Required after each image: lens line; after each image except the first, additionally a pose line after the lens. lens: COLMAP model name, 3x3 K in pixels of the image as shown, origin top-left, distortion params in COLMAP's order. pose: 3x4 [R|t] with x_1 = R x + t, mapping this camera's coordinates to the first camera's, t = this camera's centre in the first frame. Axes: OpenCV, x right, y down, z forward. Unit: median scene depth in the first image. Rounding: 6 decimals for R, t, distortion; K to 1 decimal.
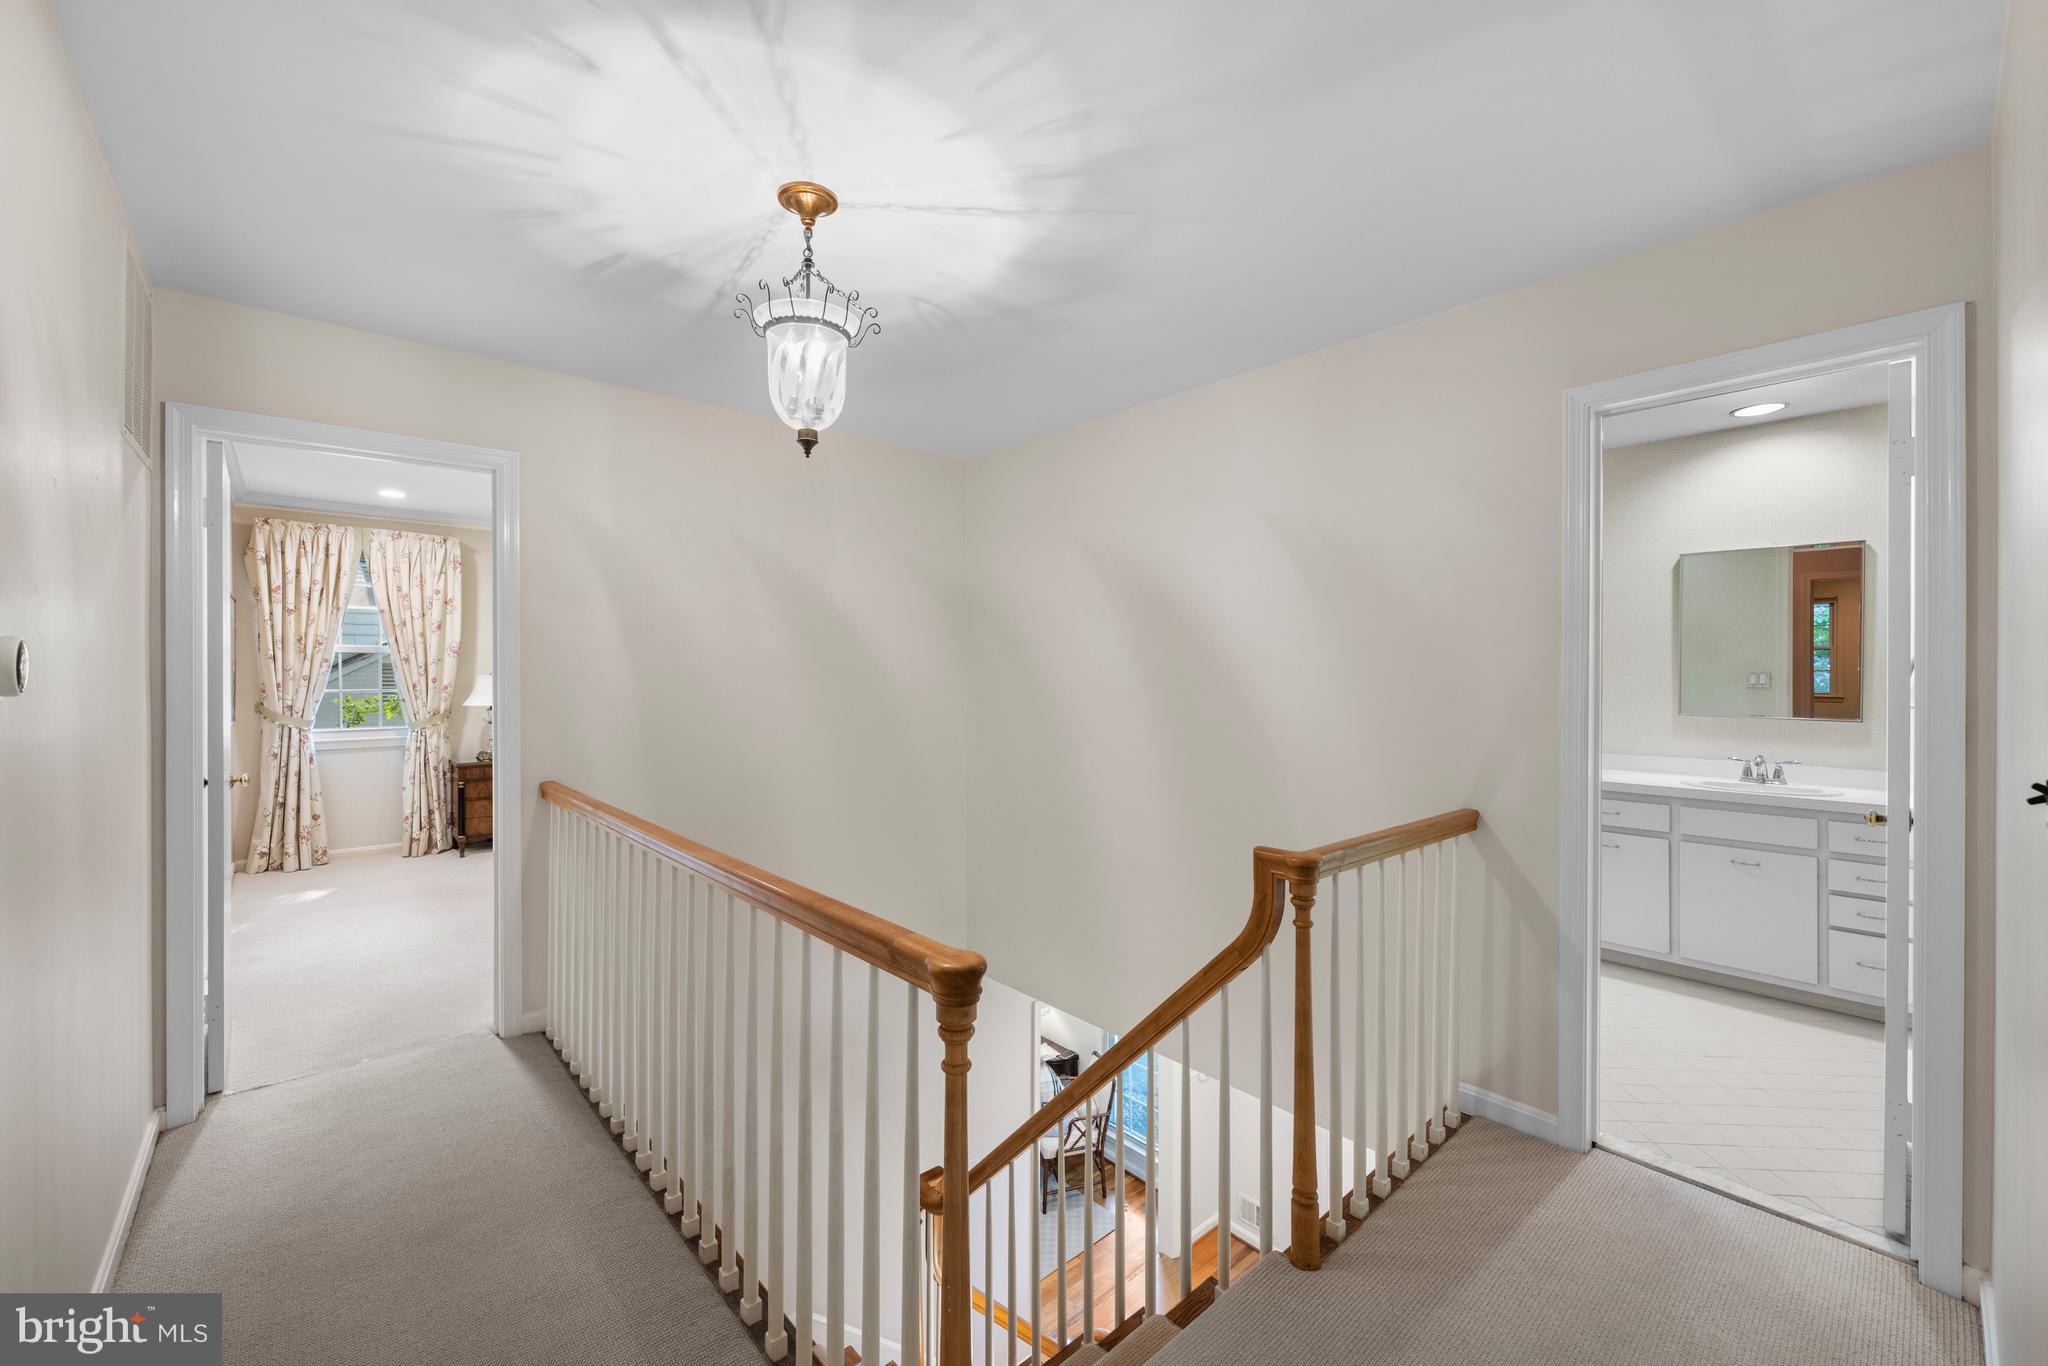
lens RADIAL K [[814.3, 0, 1011.4], [0, 814.3, 670.3], [0, 0, 1]] dist [-0.005562, 0.000201]
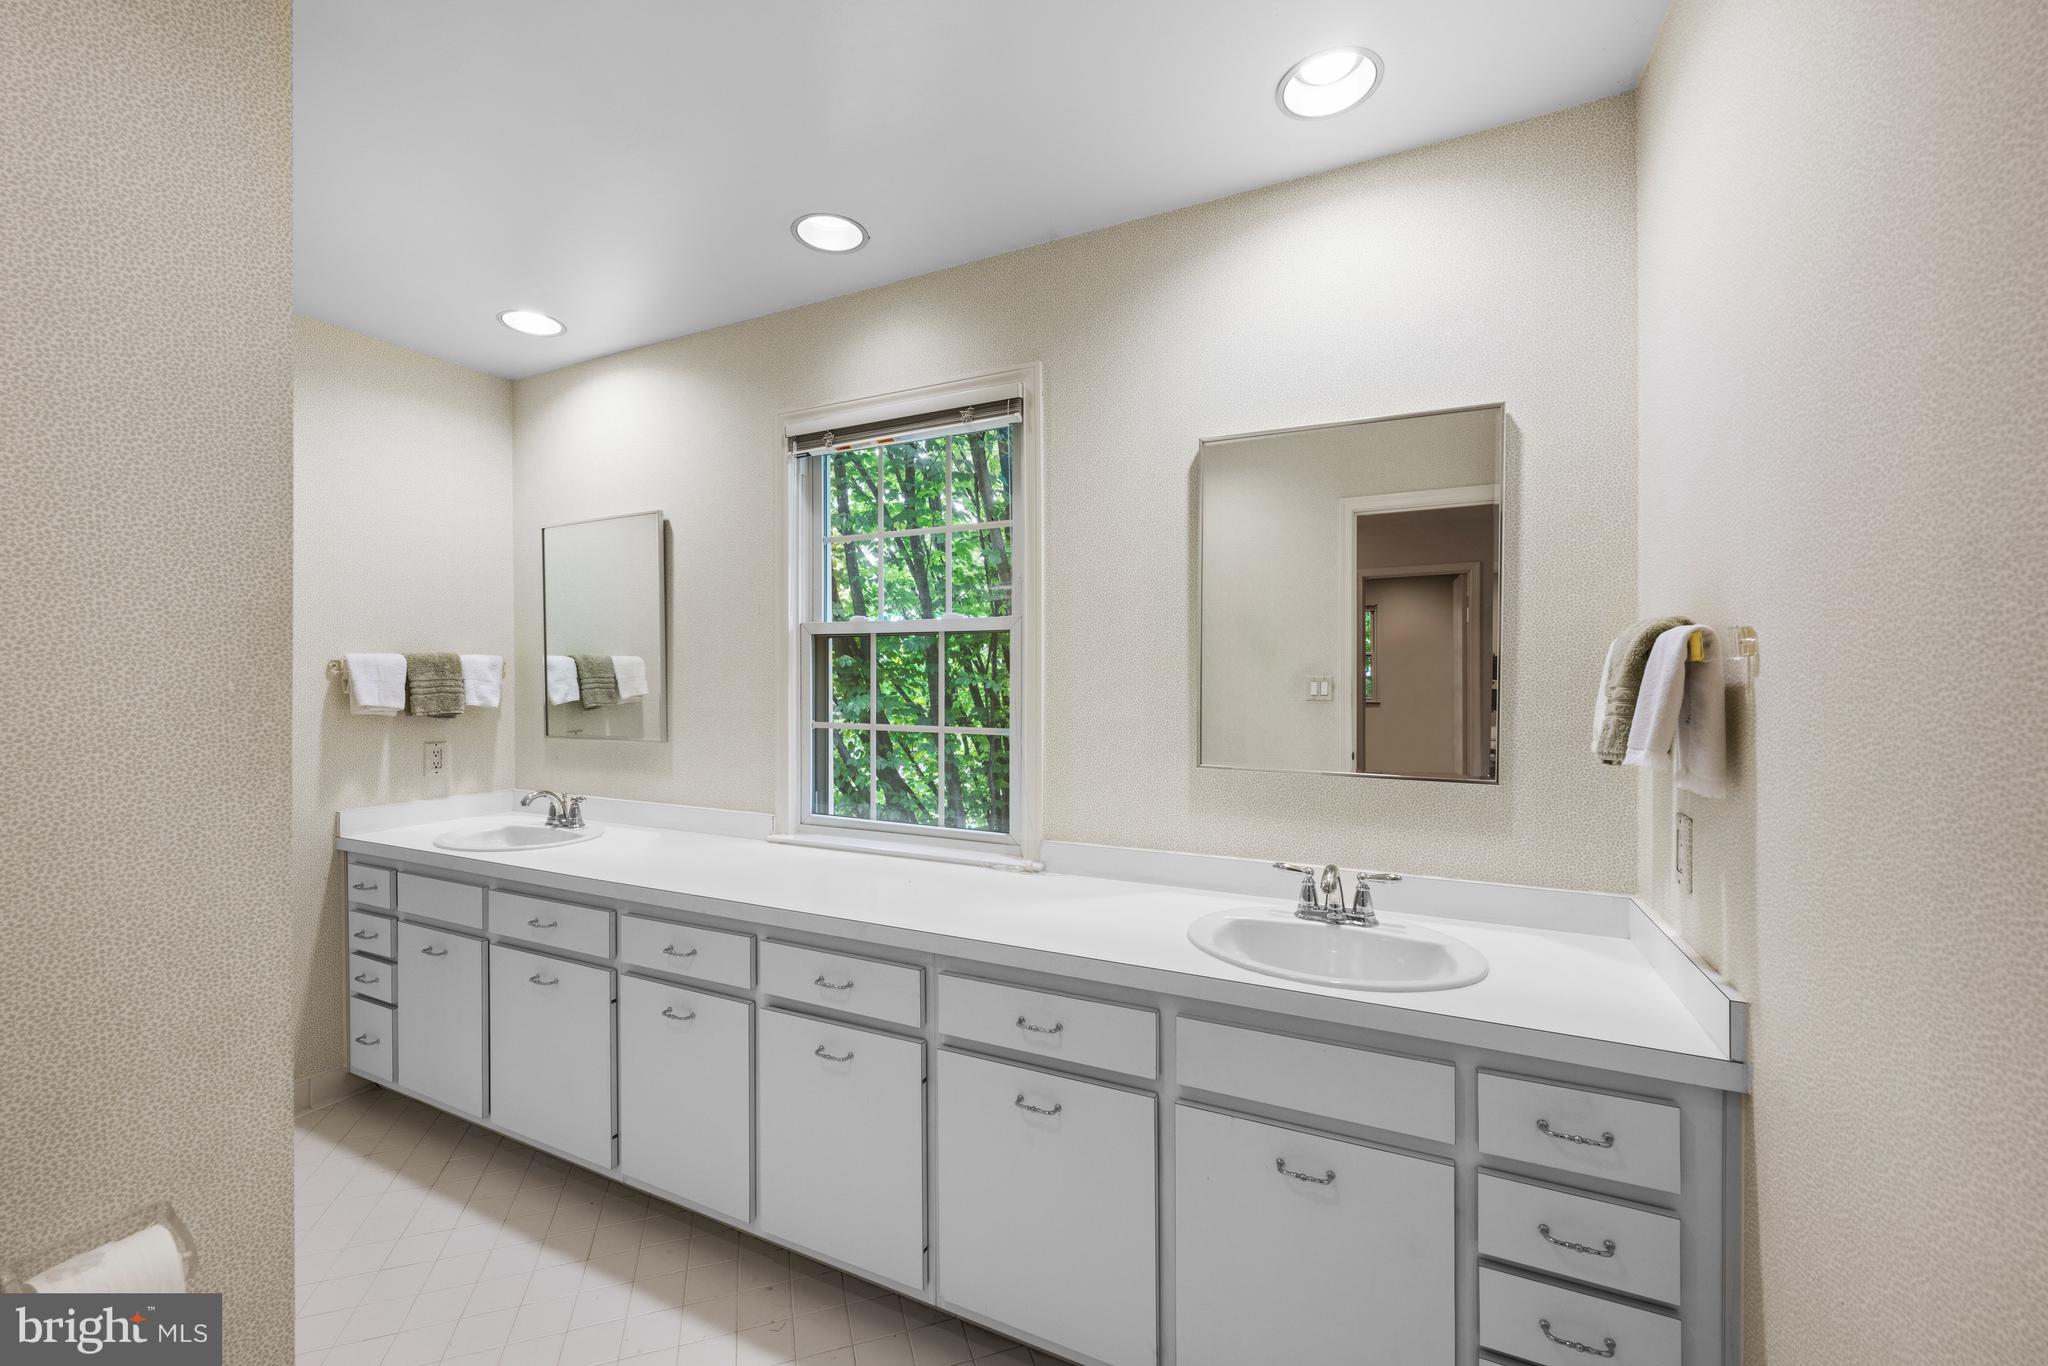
lens RADIAL K [[814.3, 0, 1029.4], [0, 814.3, 678.6], [0, 0, 1]] dist [-0.005562, 0.000201]
pose [[0.917319, -0.000064, 0.398152, 0.492469], [-0.001067, 0.999996, 0.002619, 0.001044], [-0.398151, -0.002828, 0.917316, 0.544582]]
